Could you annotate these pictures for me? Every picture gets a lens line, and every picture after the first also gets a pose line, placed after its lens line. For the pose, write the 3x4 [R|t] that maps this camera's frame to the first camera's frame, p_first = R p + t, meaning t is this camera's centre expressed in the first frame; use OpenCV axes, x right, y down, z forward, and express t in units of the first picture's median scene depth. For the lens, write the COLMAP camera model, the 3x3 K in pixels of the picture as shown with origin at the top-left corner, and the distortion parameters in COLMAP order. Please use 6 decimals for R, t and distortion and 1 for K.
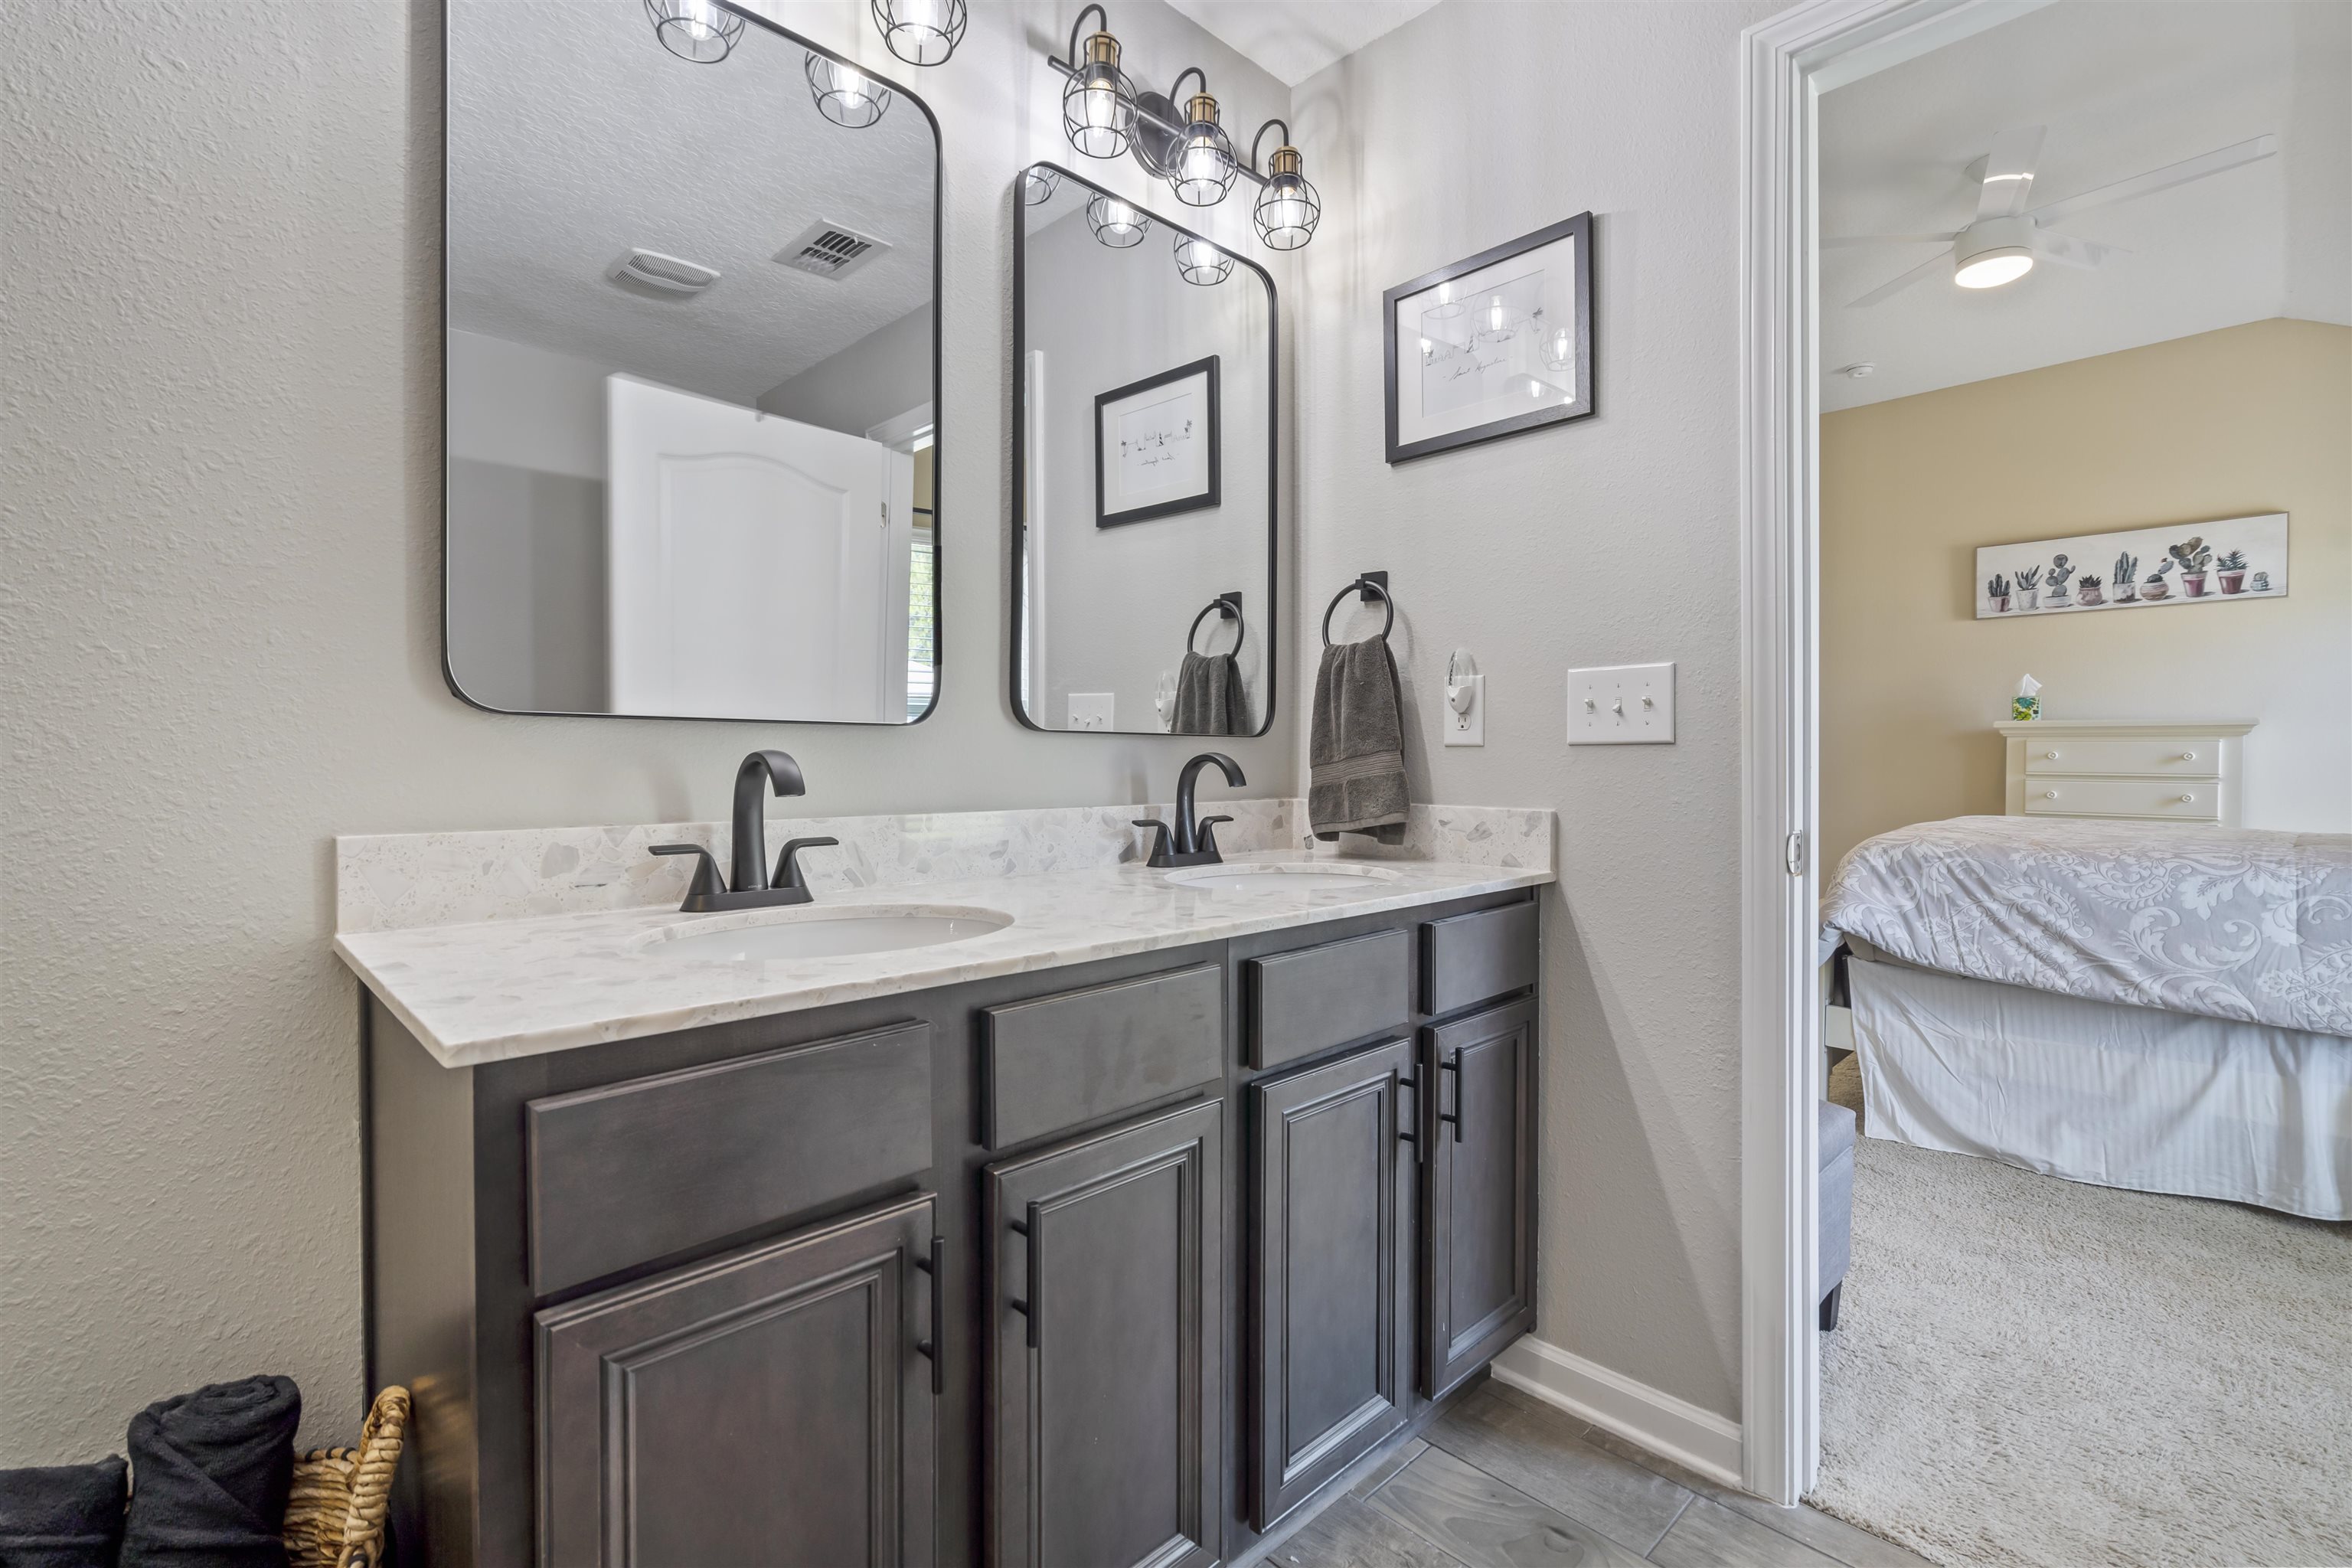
lens RADIAL K [[1085.2, 0, 1166.9], [0, 1085.2, 753.9], [0, 0, 1]] dist [0.002565, 0.000540]
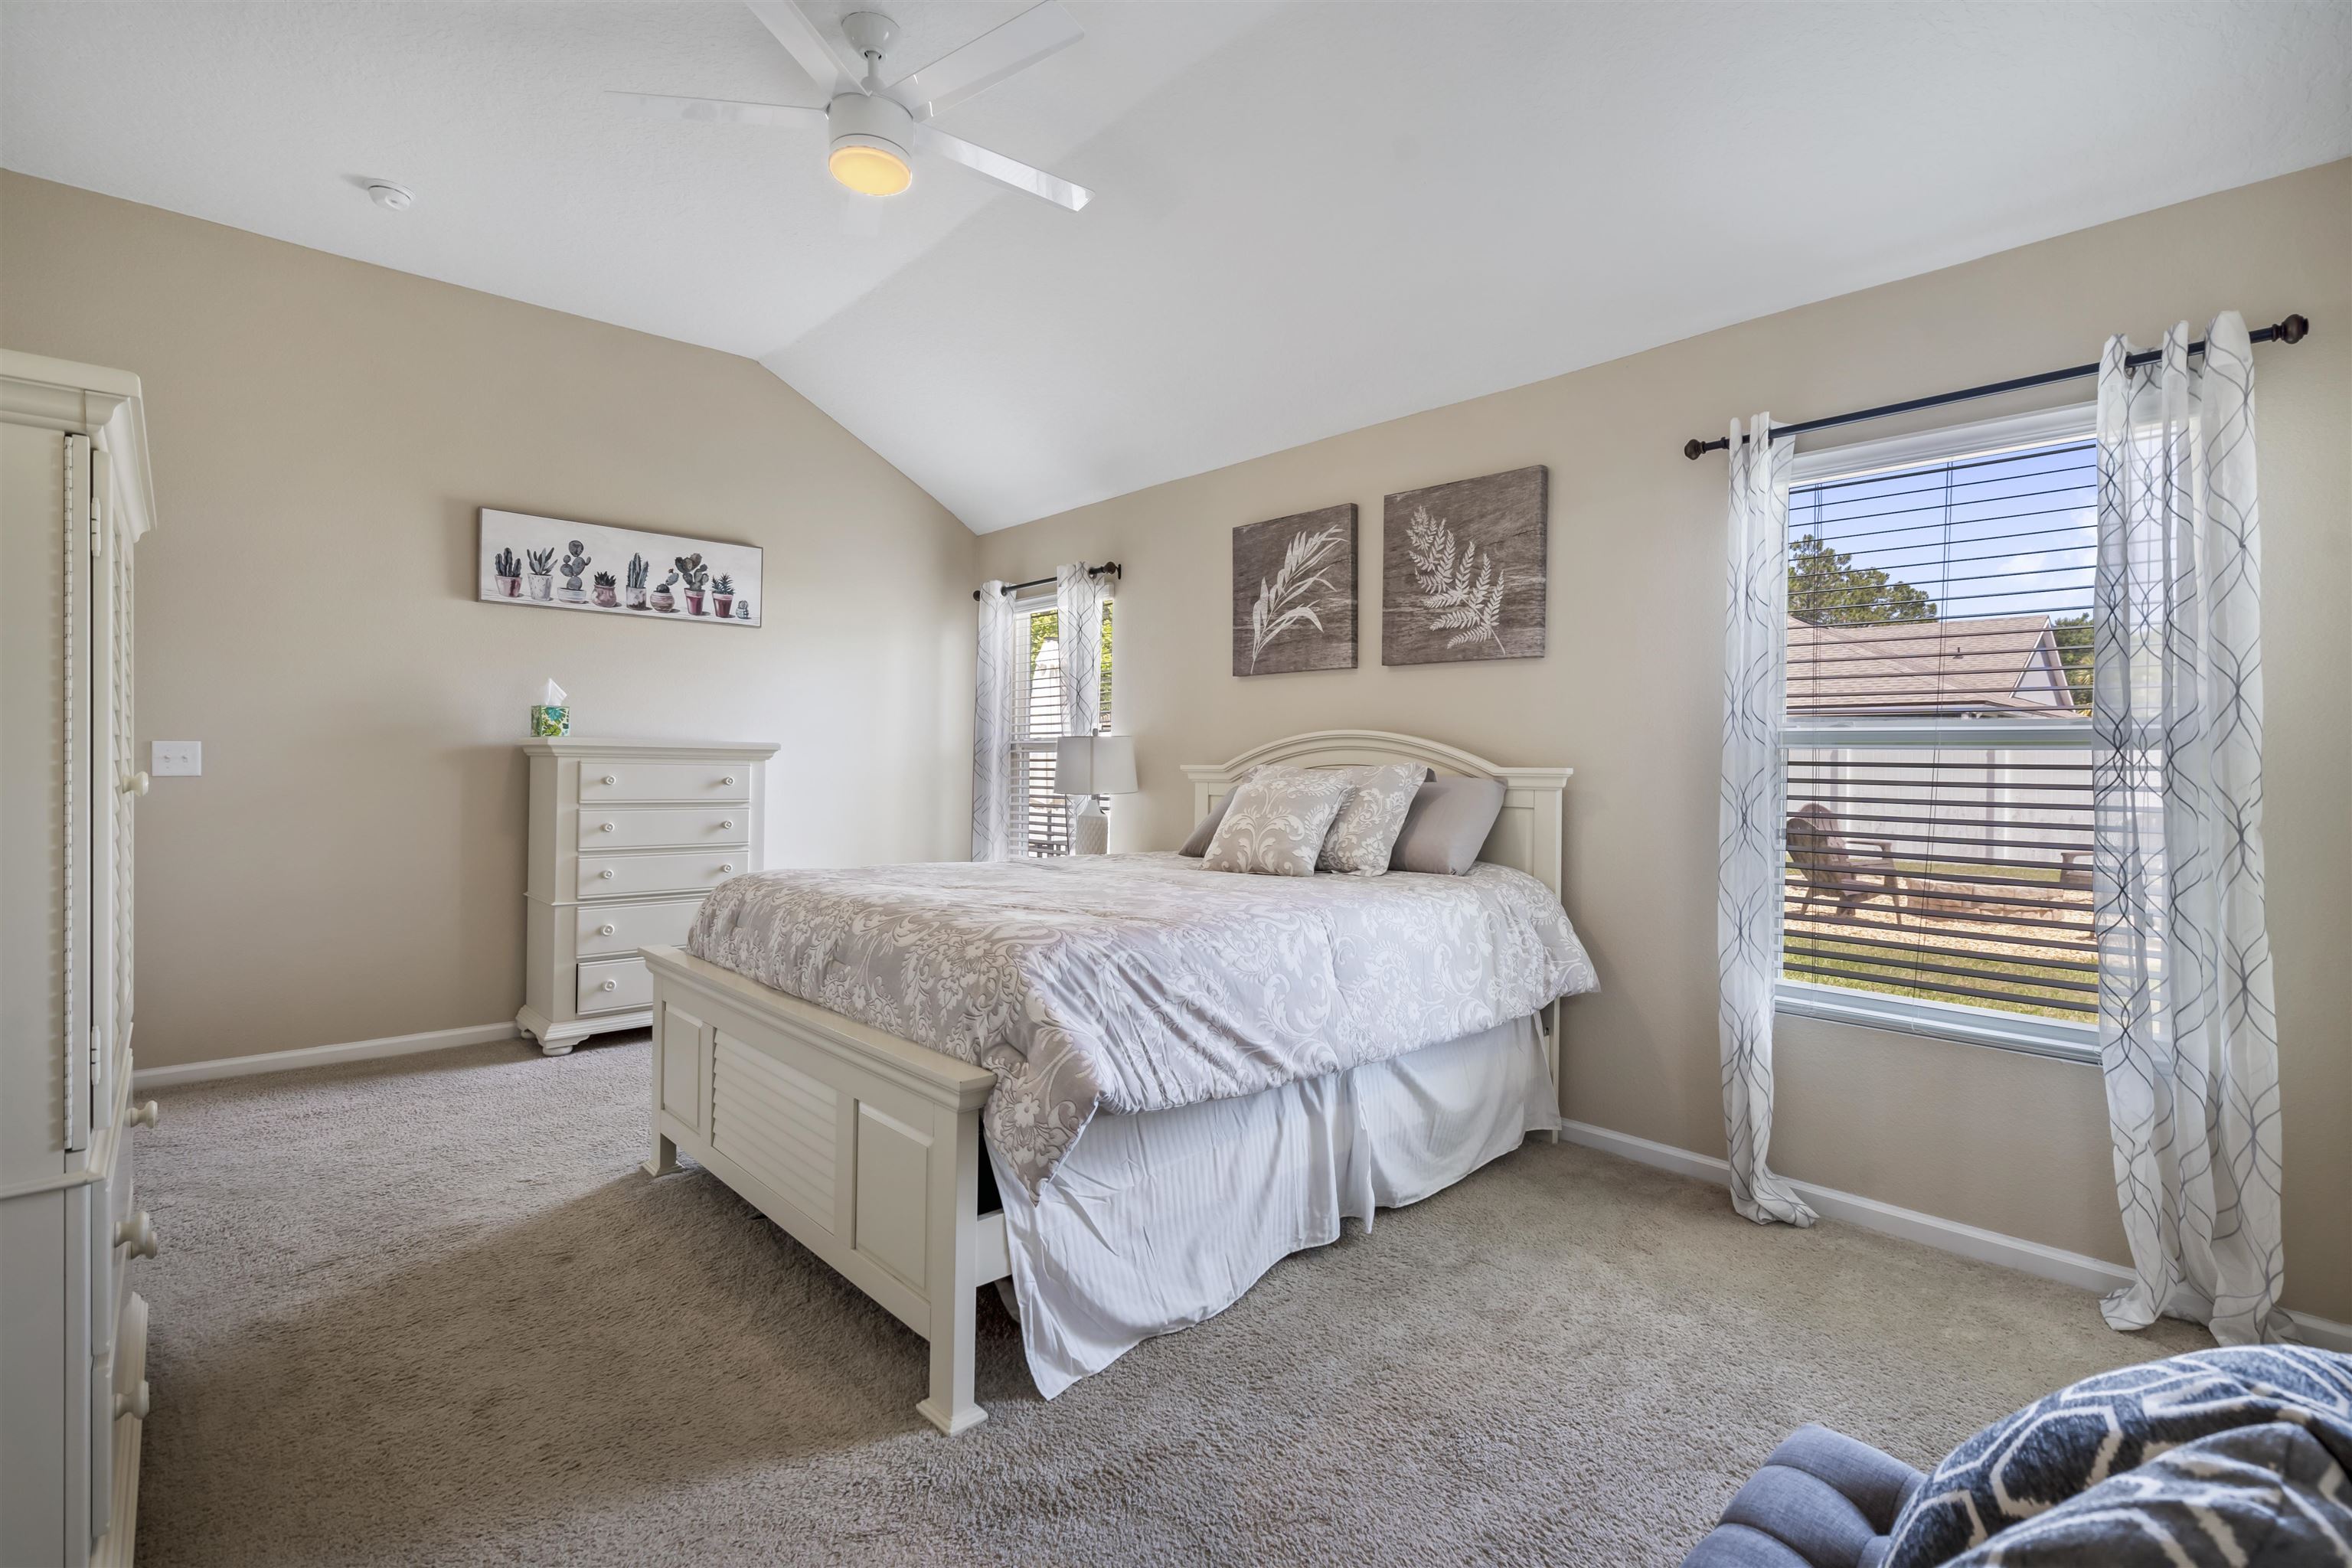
lens RADIAL K [[1055.5, 0, 1033.5], [0, 1055.5, 759.1], [0, 0, 1]] dist [-0.000124, 0.000227]
pose [[0.025458, -0.004103, 0.999667, 0.008125], [-0.014835, 0.999880, 0.004482, -0.023617], [-0.999566, -0.014945, 0.025394, 0.665410]]
